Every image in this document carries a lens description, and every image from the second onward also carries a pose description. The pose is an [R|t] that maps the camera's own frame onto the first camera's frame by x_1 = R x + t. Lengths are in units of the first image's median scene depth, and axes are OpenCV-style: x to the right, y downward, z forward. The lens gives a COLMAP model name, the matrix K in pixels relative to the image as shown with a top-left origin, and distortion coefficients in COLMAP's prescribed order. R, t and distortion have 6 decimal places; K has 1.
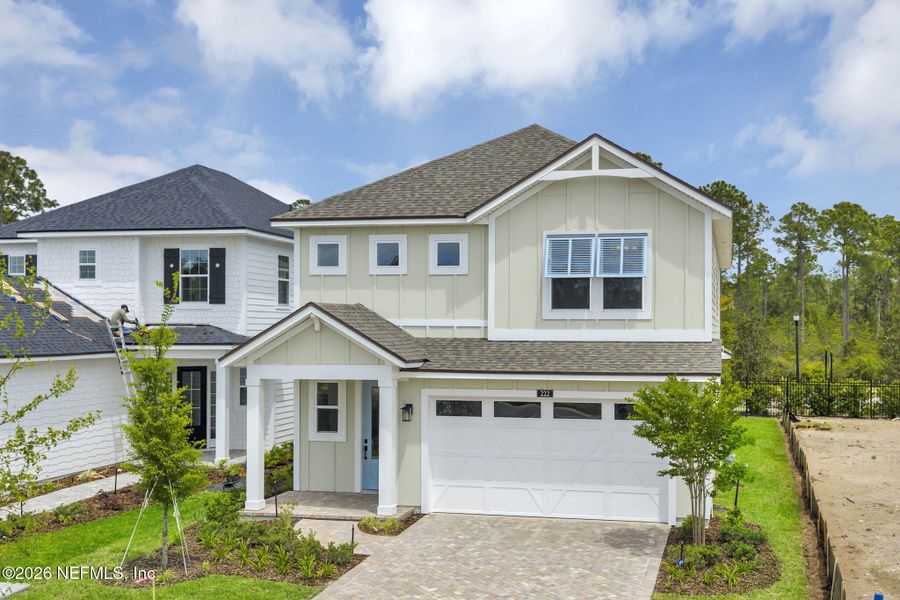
lens RADIAL K [[1025.2, 0, 493.7], [0, 1025.2, 331.9], [0, 0, 1]] dist [0.022981, 0.000000]
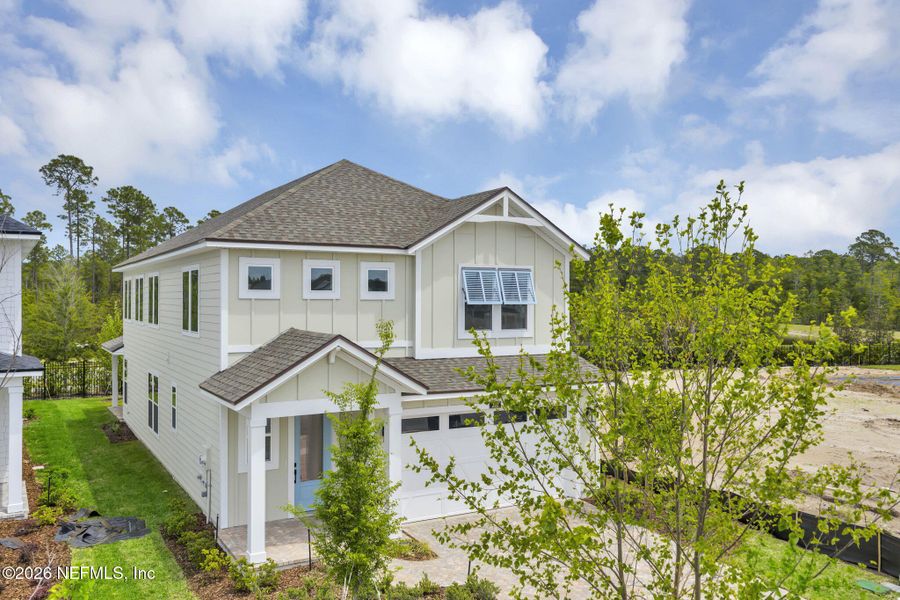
lens RADIAL K [[744.3, 0, 451.6], [0, 744.3, 299.3], [0, 0, 1]] dist [0.018839, -0.014366]
pose [[0.729125, -0.001632, 0.684378, -0.541240], [0.001246, 0.999999, 0.001057, -0.058918], [-0.684379, 0.000082, 0.729127, 0.385898]]
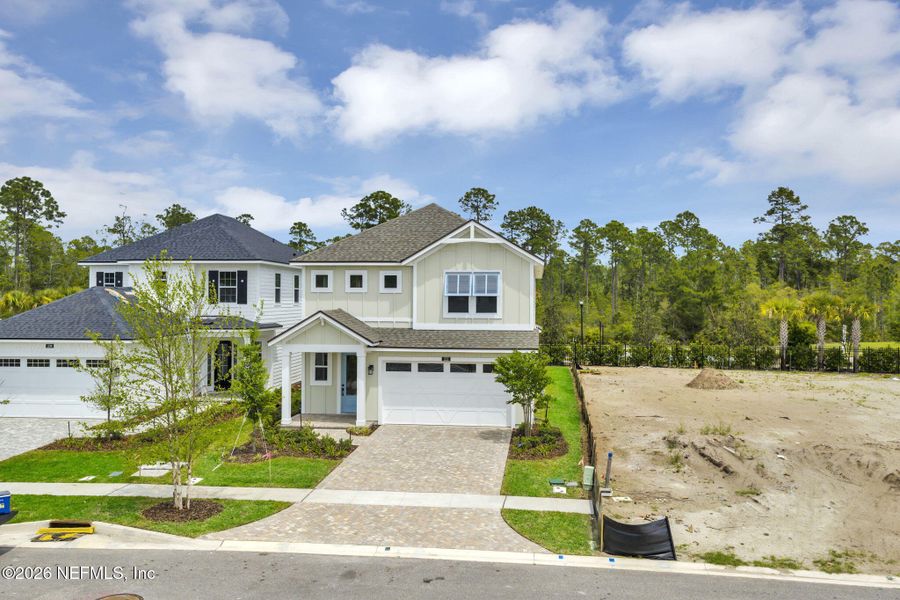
lens RADIAL K [[744.3, 0, 451.2], [0, 744.3, 299.9], [0, 0, 1]] dist [0.018839, -0.014366]
pose [[0.993956, 0.001524, 0.109771, -0.084528], [-0.001286, 0.999997, -0.002236, -0.041999], [-0.109774, 0.002082, 0.993954, -0.327933]]
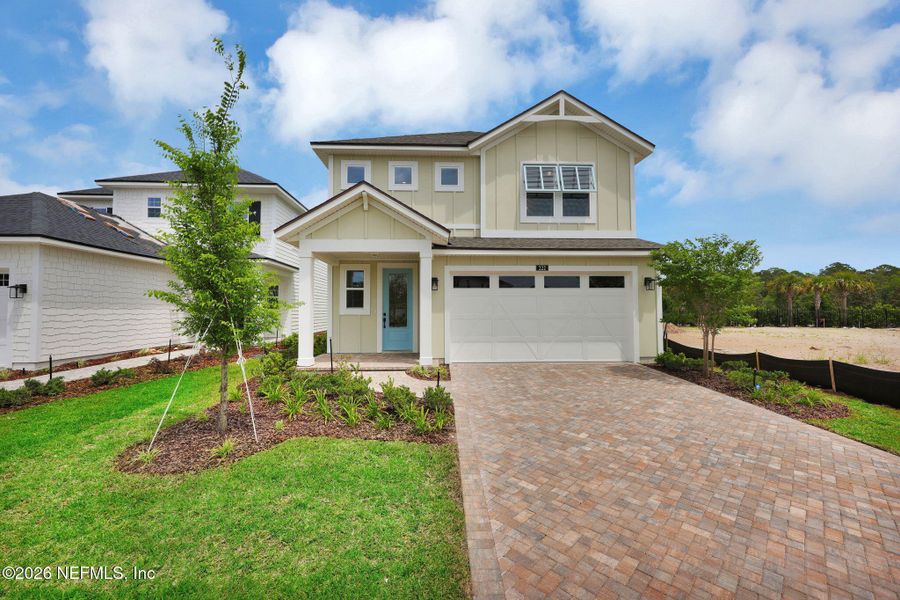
lens RADIAL K [[371.7, 0, 449.7], [0, 371.7, 299.6], [0, 0, 1]] dist [-0.000161, 0.000400]
pose [[0.965304, 0.003704, 0.261103, -0.179533], [0.005218, 0.999426, -0.033466, 0.109913], [-0.261078, 0.033667, 0.964731, 0.537777]]
